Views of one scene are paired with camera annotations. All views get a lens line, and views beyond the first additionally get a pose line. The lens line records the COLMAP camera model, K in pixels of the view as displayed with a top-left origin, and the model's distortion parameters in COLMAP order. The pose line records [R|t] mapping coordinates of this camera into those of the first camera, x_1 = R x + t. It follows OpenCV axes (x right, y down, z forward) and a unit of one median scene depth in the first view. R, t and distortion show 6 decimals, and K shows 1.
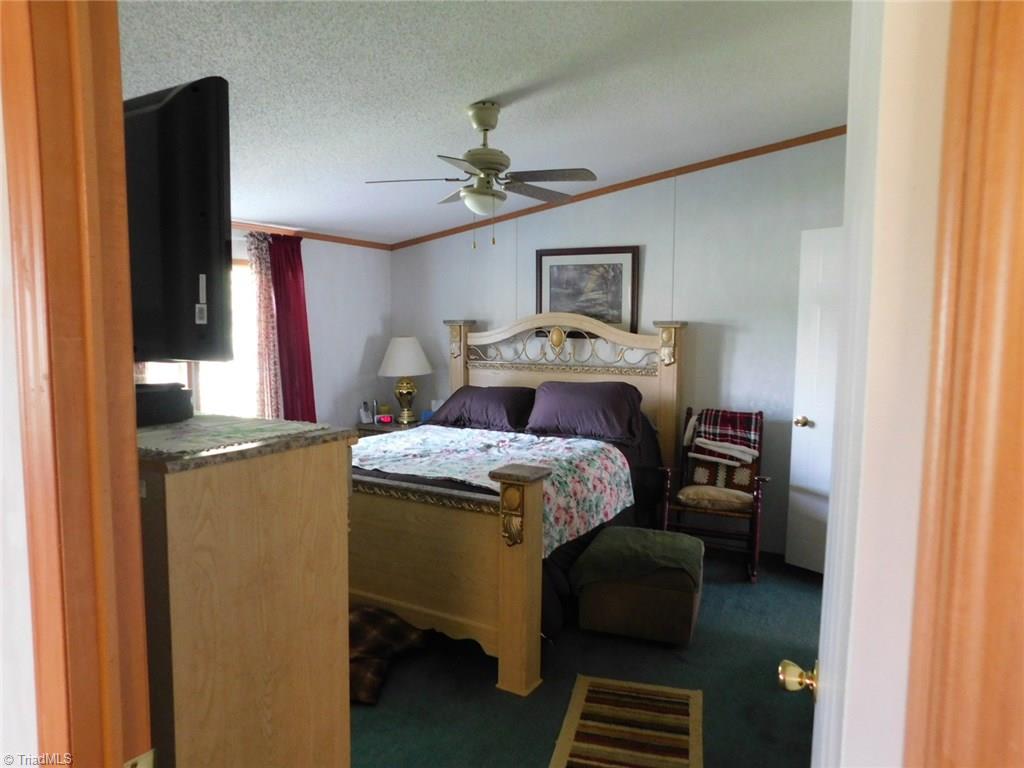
lens RADIAL K [[680.4, 0, 512.0], [0, 680.4, 384.0], [0, 0, 1]] dist [-0.073295, 0.059346]
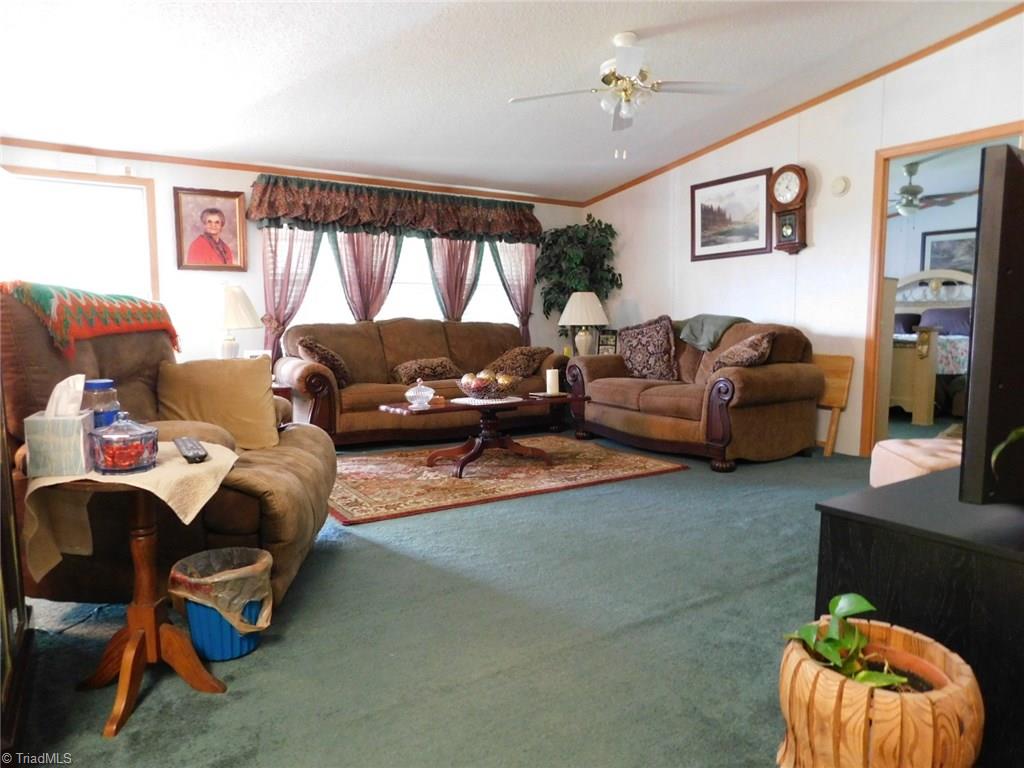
lens RADIAL K [[680.4, 0, 512.0], [0, 680.4, 384.0], [0, 0, 1]] dist [-0.073295, 0.059346]
pose [[0.898785, 0.038879, -0.436663, -0.151476], [-0.035301, 0.999244, 0.016309, 0.194288], [0.436967, 0.000756, 0.899477, -0.963322]]
